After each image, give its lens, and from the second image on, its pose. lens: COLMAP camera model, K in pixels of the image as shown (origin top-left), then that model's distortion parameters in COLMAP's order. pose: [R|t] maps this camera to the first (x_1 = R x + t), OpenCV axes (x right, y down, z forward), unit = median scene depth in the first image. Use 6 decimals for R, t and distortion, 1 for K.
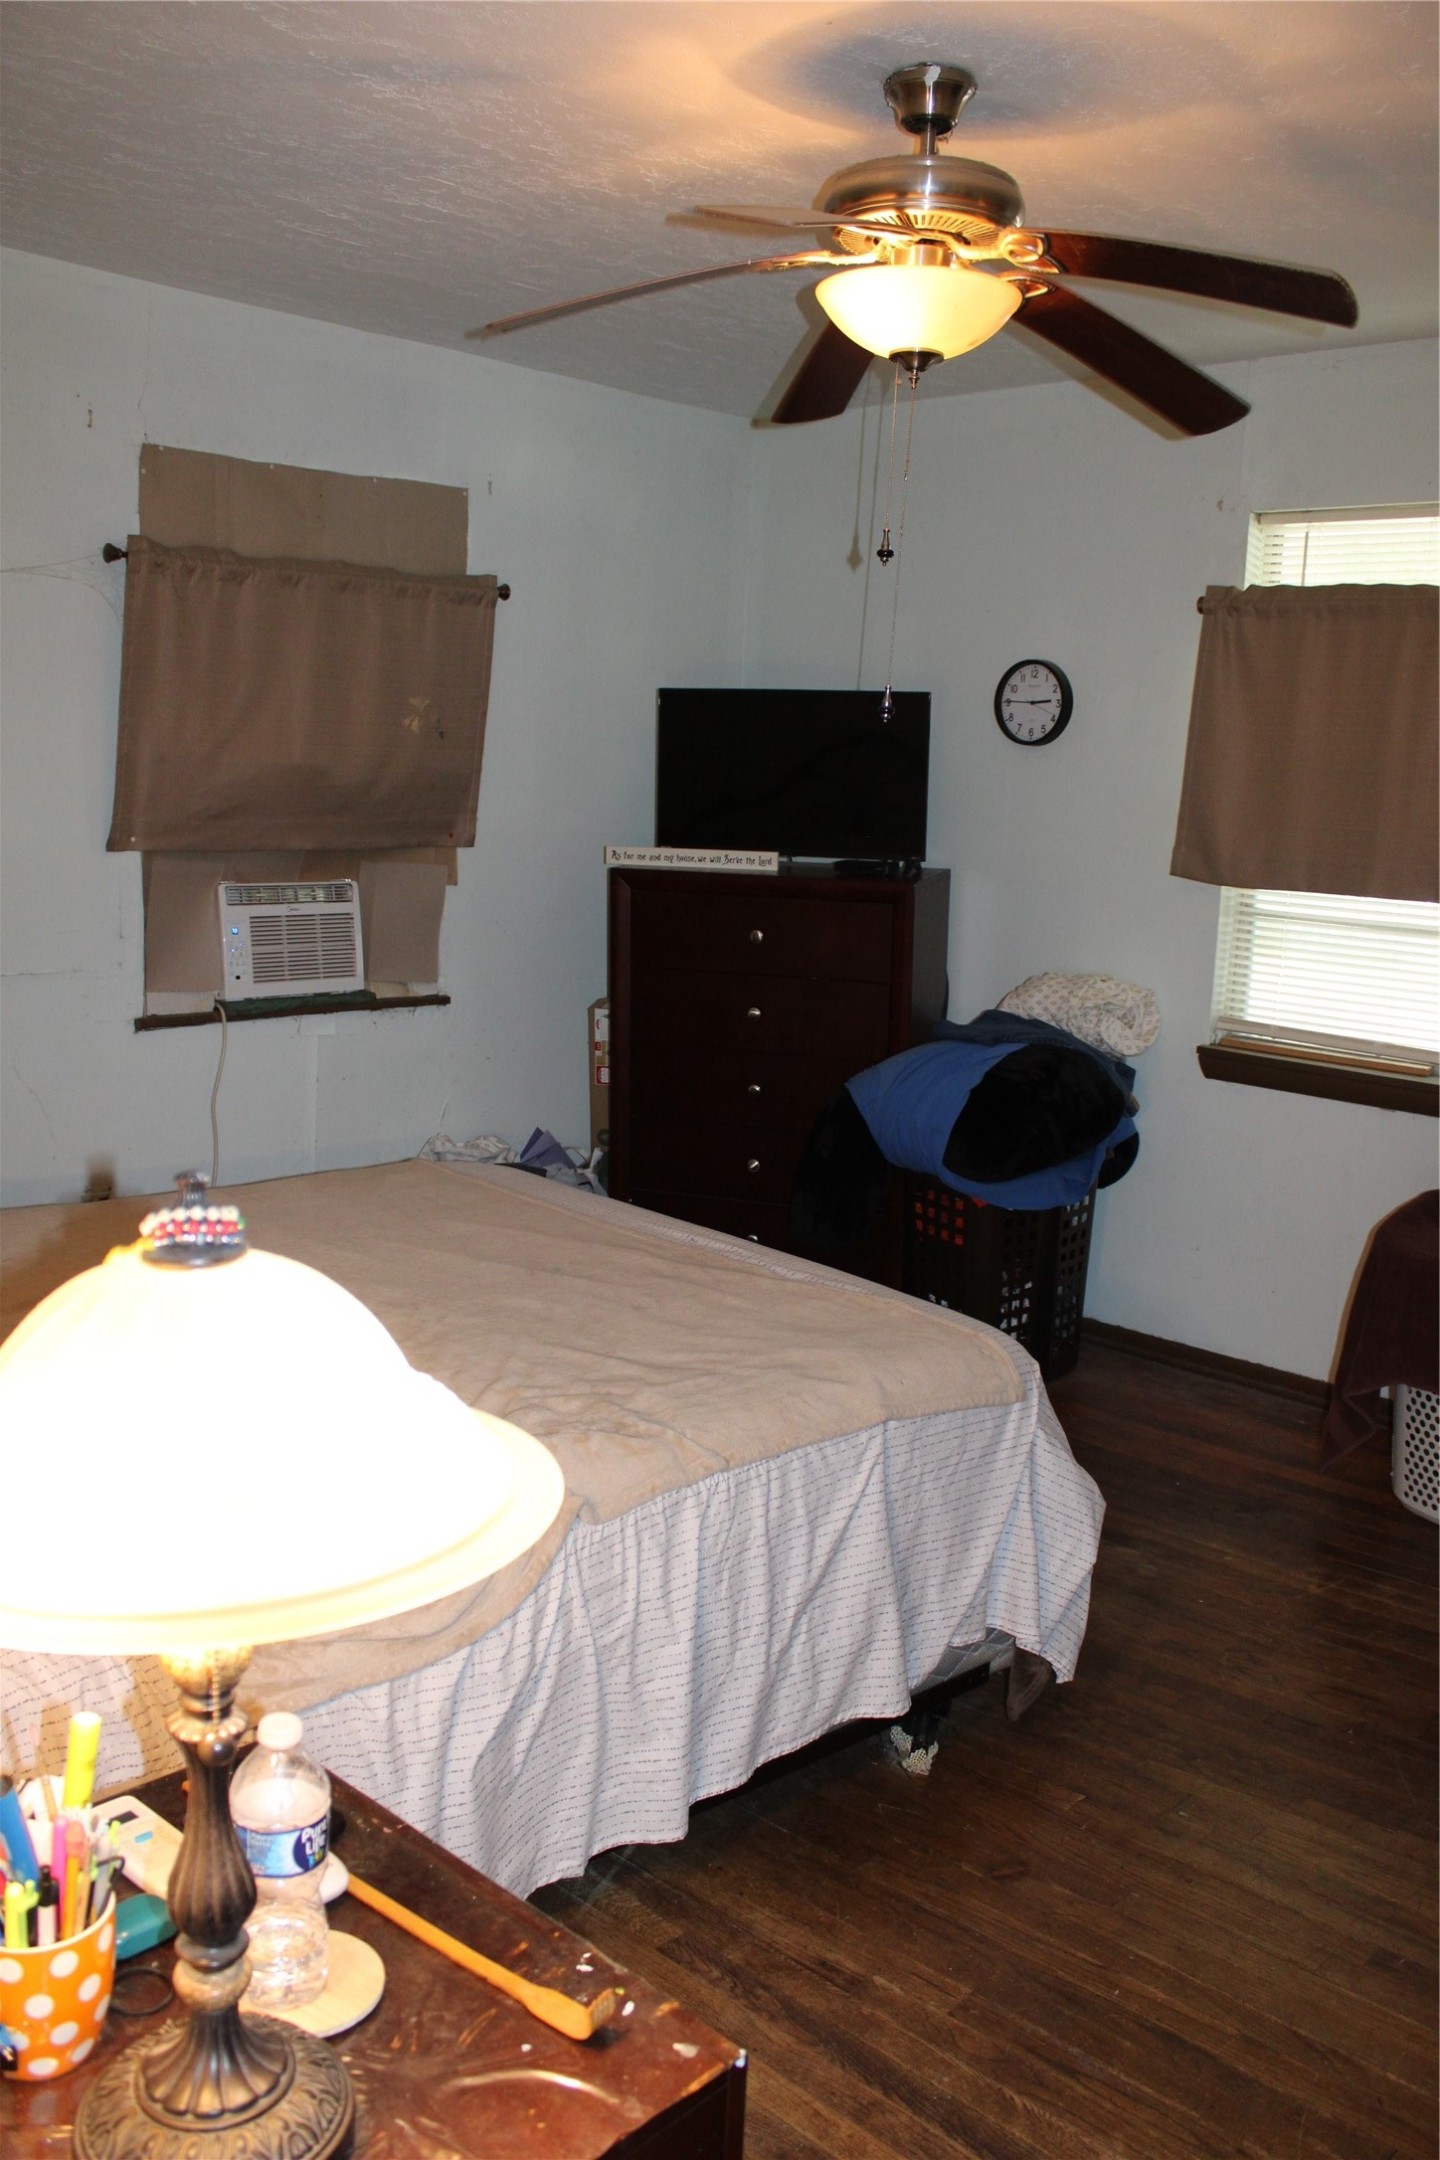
lens RADIAL K [[1825.0, 0, 720.0], [0, 1825.0, 1080.0], [0, 0, 1]] dist [-0.158519, 0.154643]
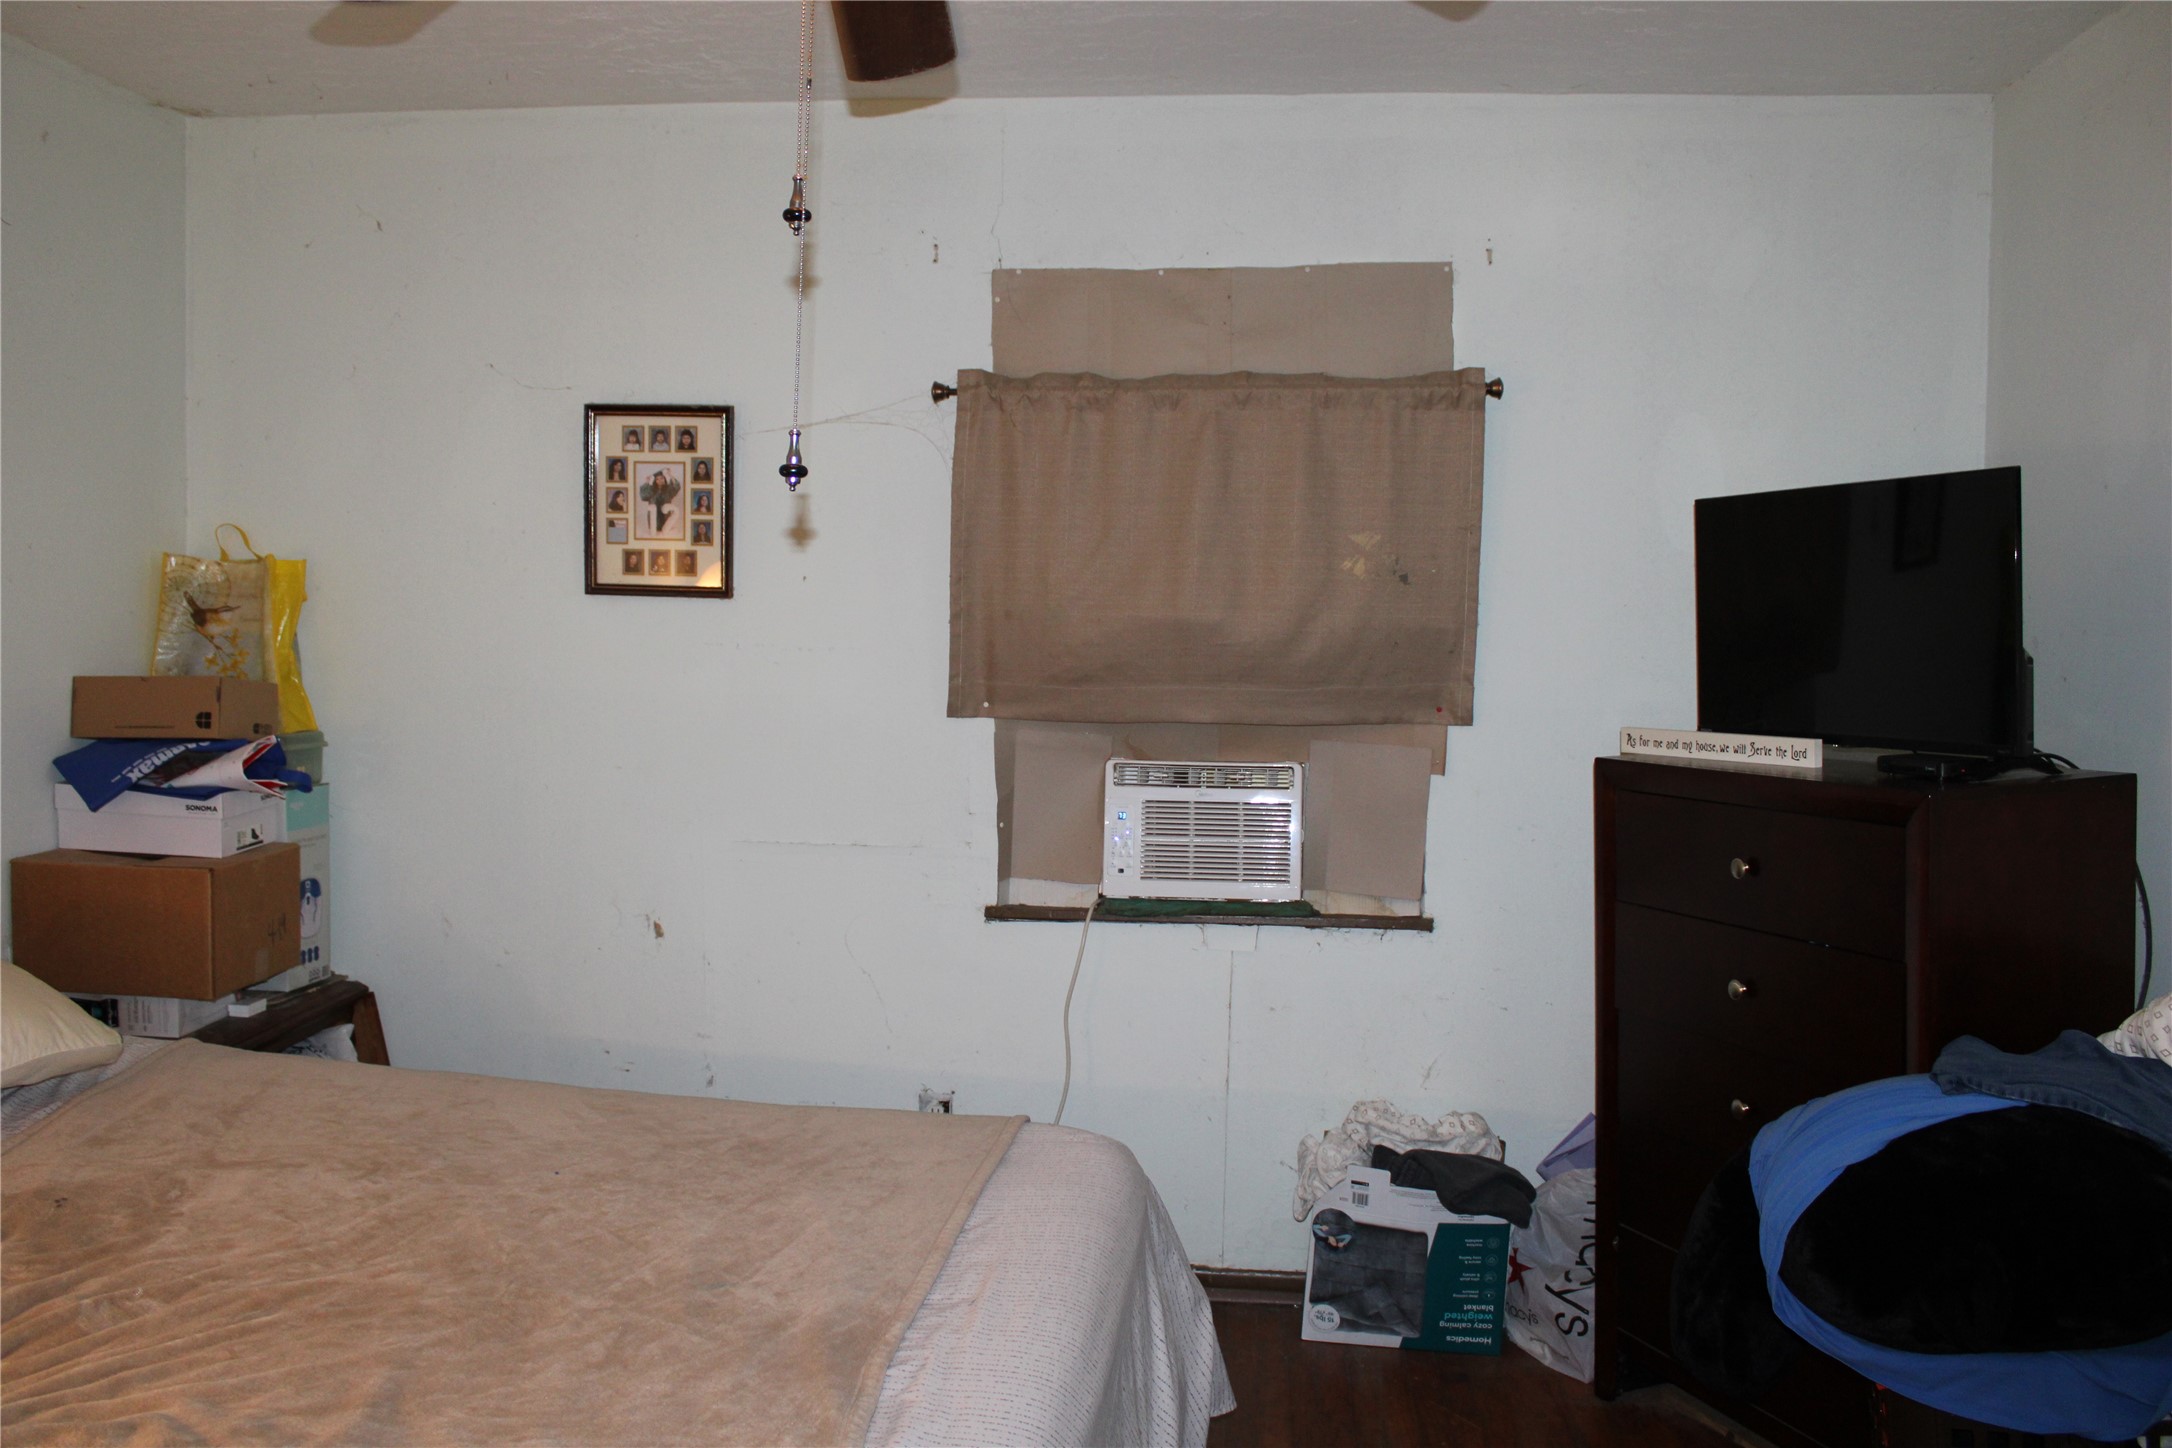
lens RADIAL K [[1835.1, 0, 1086.0], [0, 1835.1, 724.0], [0, 0, 1]] dist [-0.158519, 0.154643]
pose [[0.625946, 0.011450, -0.779782, 0.384063], [-0.117577, 0.989849, -0.079846, -0.053436], [0.770952, 0.141664, 0.620938, 0.436855]]
